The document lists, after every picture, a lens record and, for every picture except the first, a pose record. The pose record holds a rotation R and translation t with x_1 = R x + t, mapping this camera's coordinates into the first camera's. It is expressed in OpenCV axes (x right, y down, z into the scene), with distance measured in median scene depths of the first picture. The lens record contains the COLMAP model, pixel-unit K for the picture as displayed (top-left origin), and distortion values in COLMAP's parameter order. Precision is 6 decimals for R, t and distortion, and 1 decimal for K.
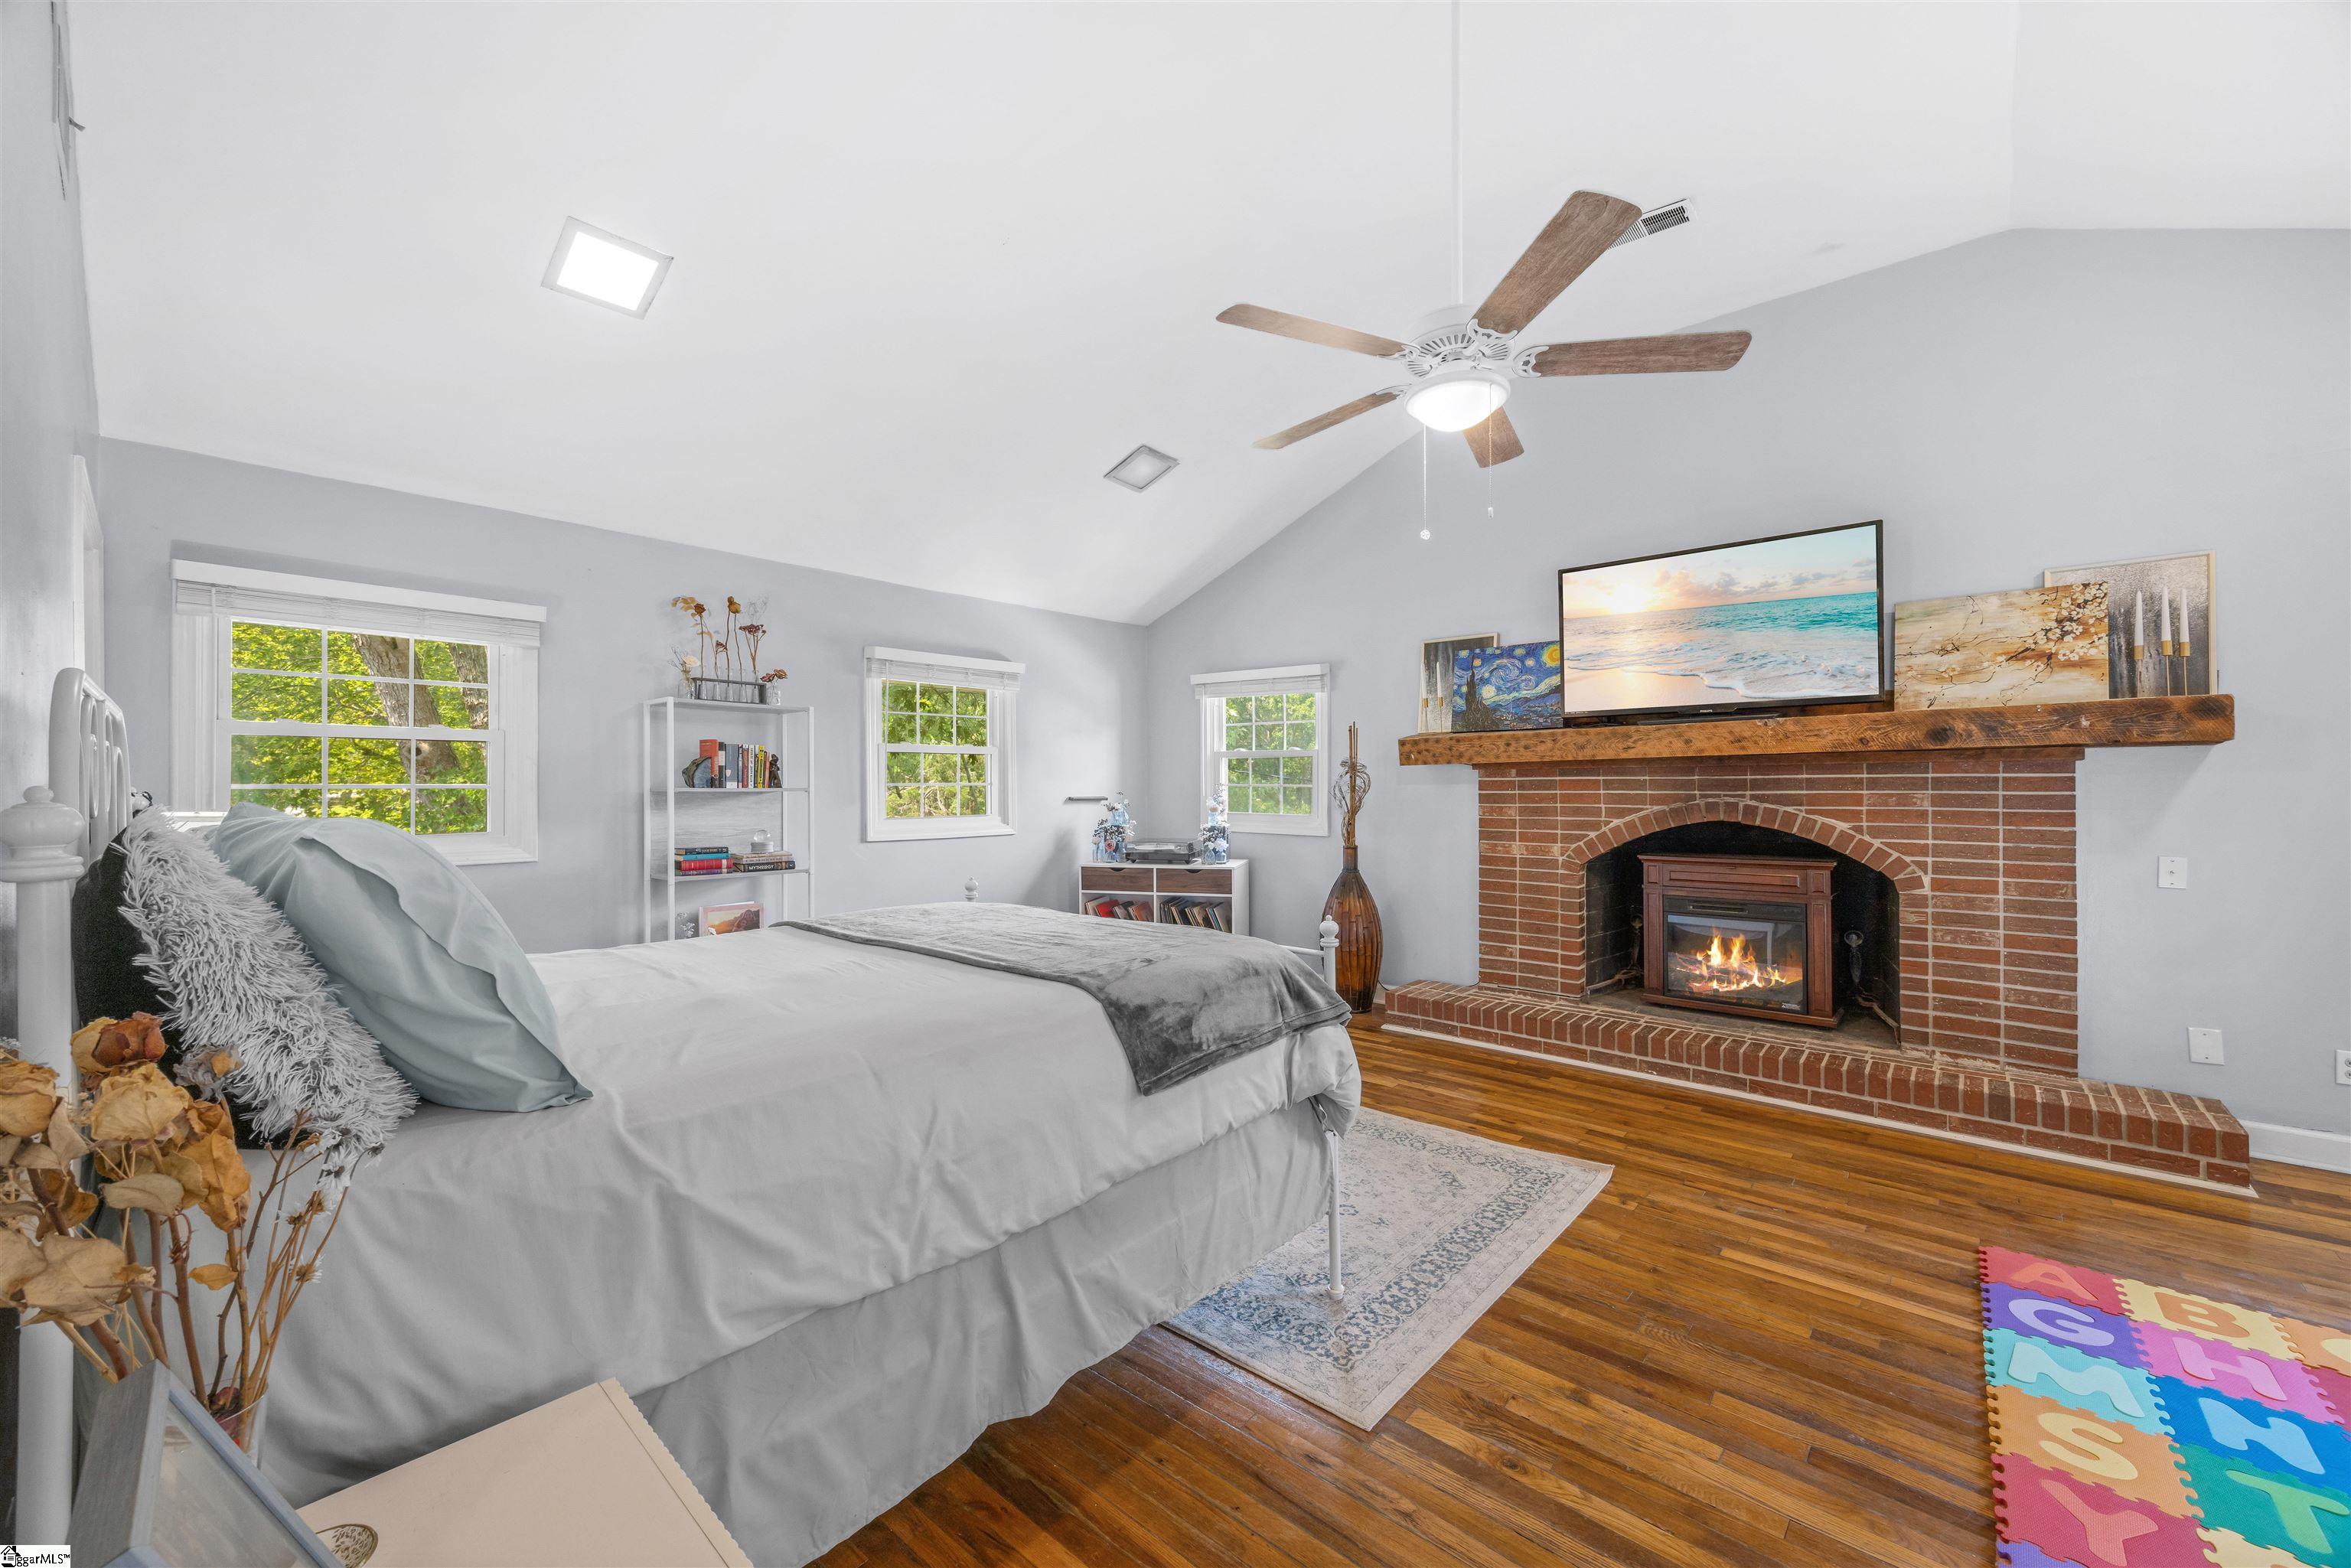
lens RADIAL K [[906.0, 0, 1183.2], [0, 906.0, 768.4], [0, 0, 1]] dist [0.000798, -0.000052]
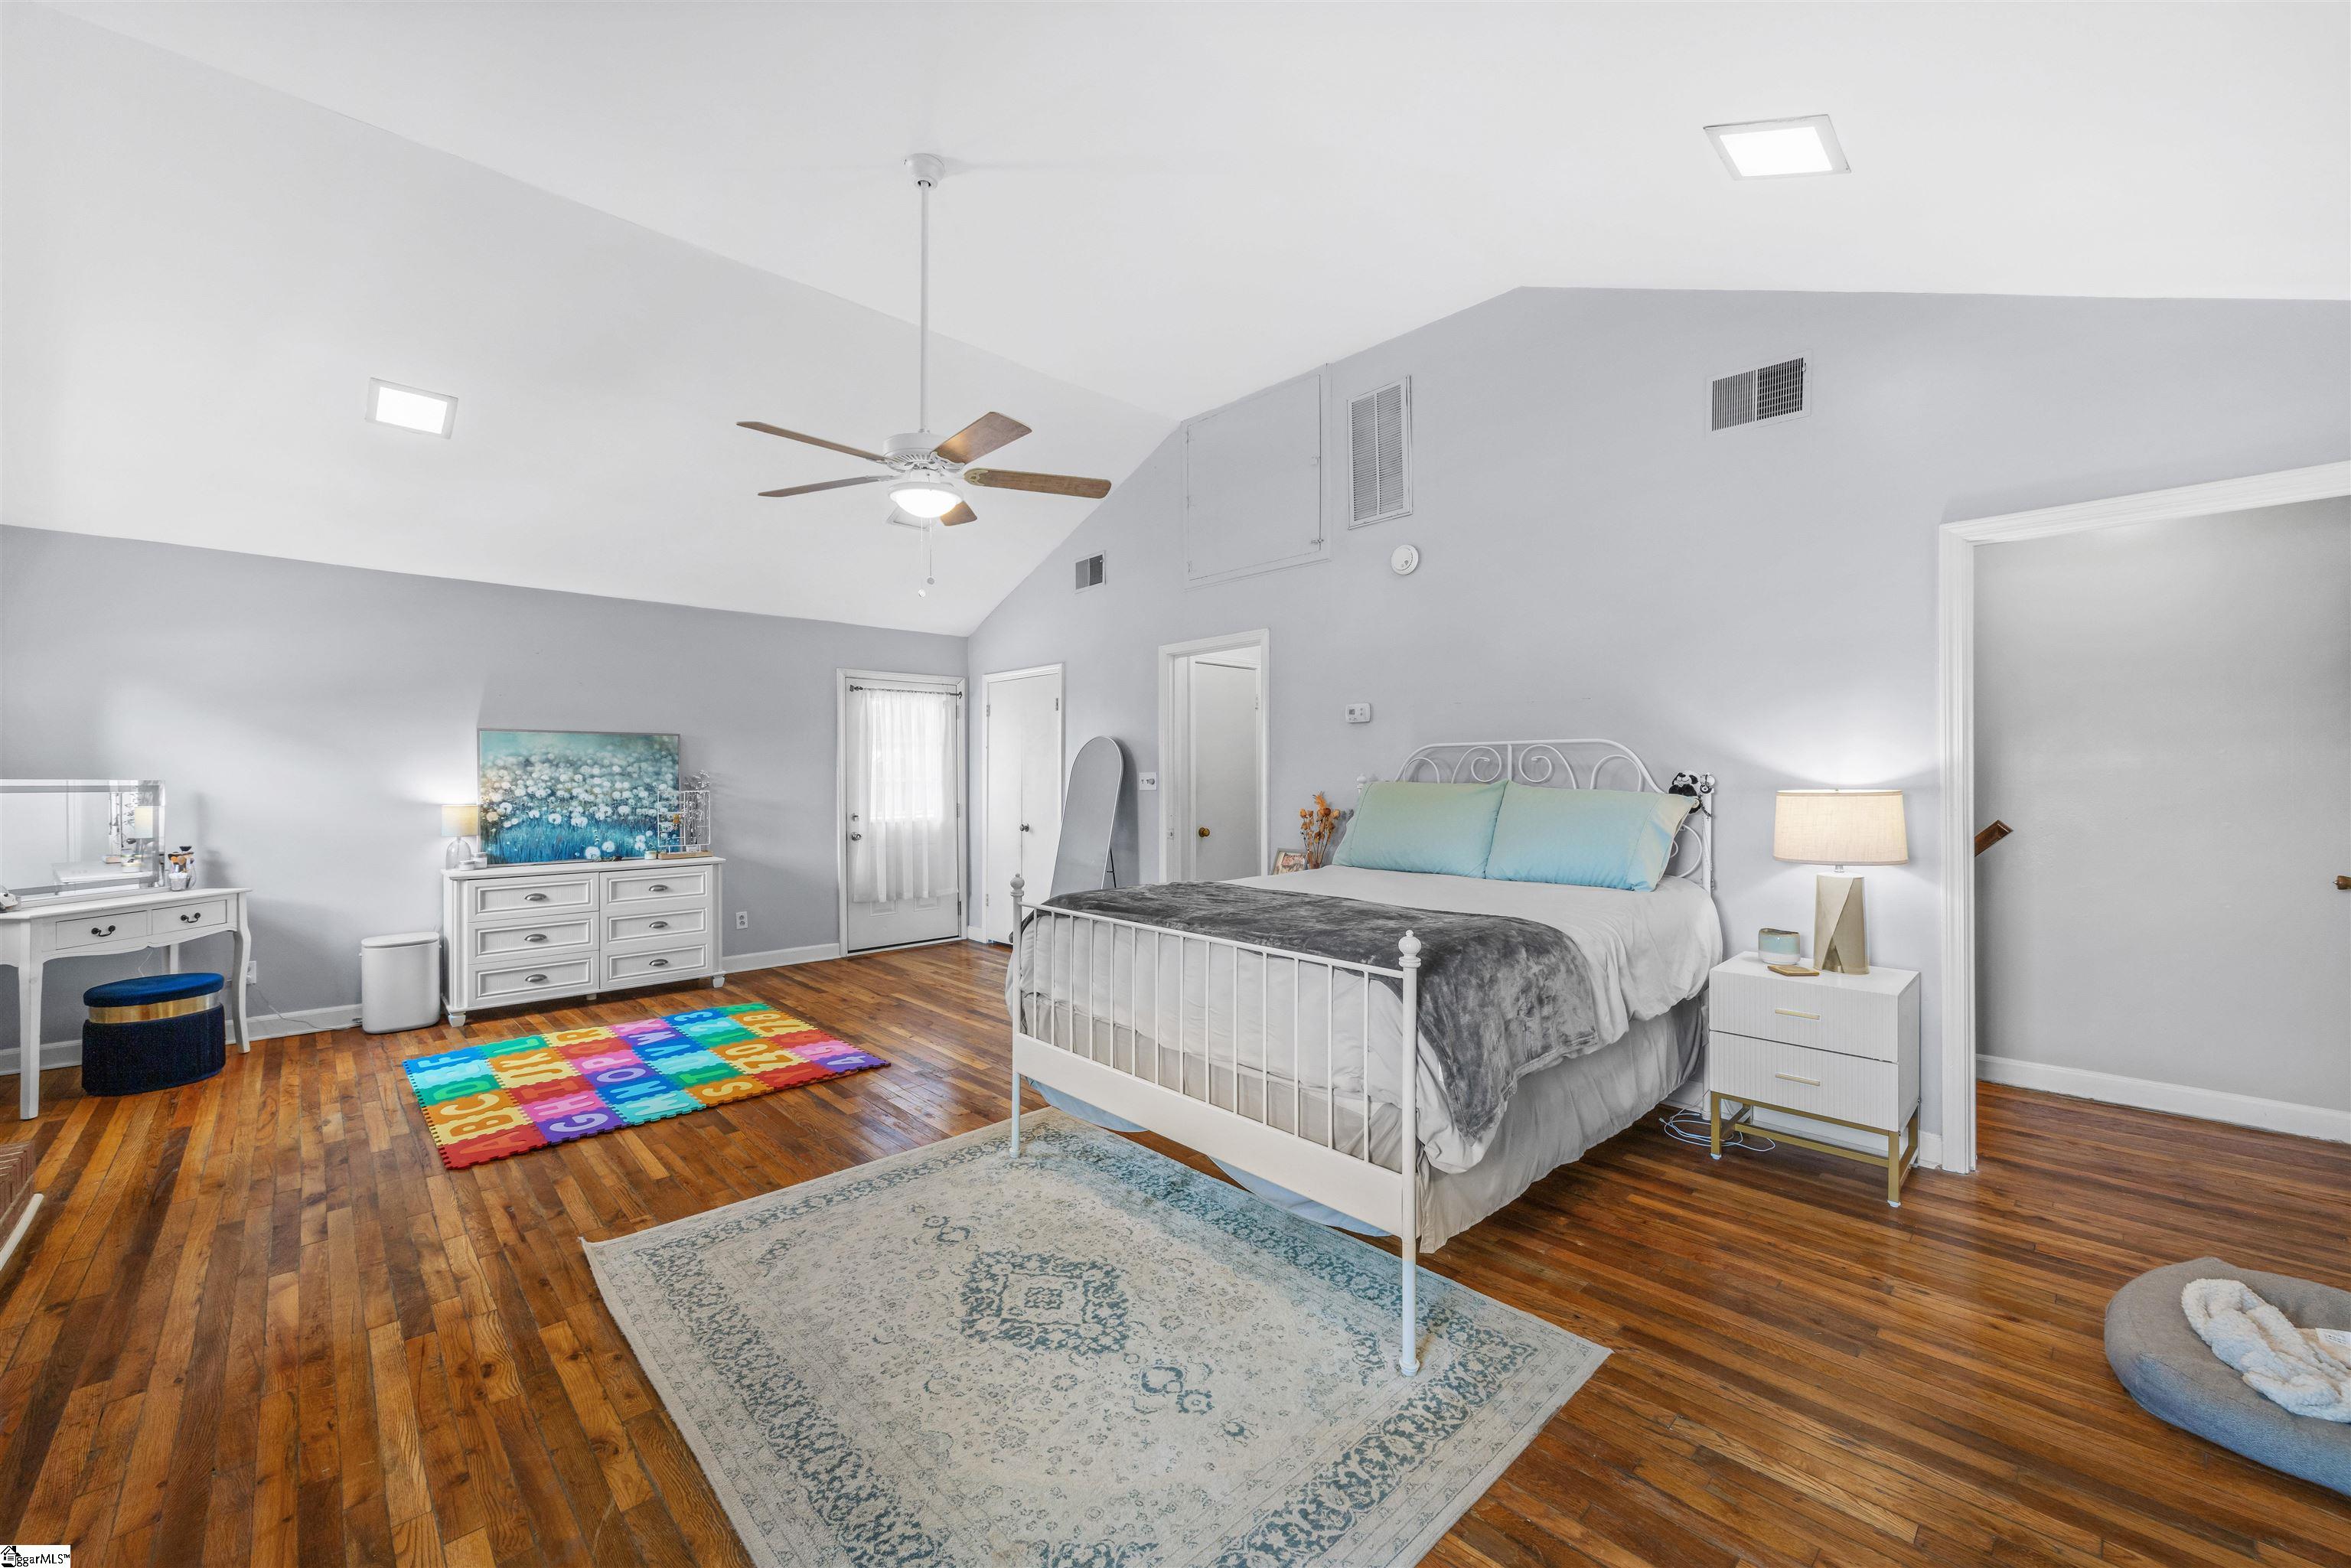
lens RADIAL K [[906.0, 0, 1183.2], [0, 906.0, 768.4], [0, 0, 1]] dist [0.000798, -0.000052]
pose [[-0.996763, 0.012751, 0.079375, -0.187120], [0.010429, 0.999507, -0.029599, 0.049429], [-0.079714, -0.028676, -0.996405, 2.262749]]
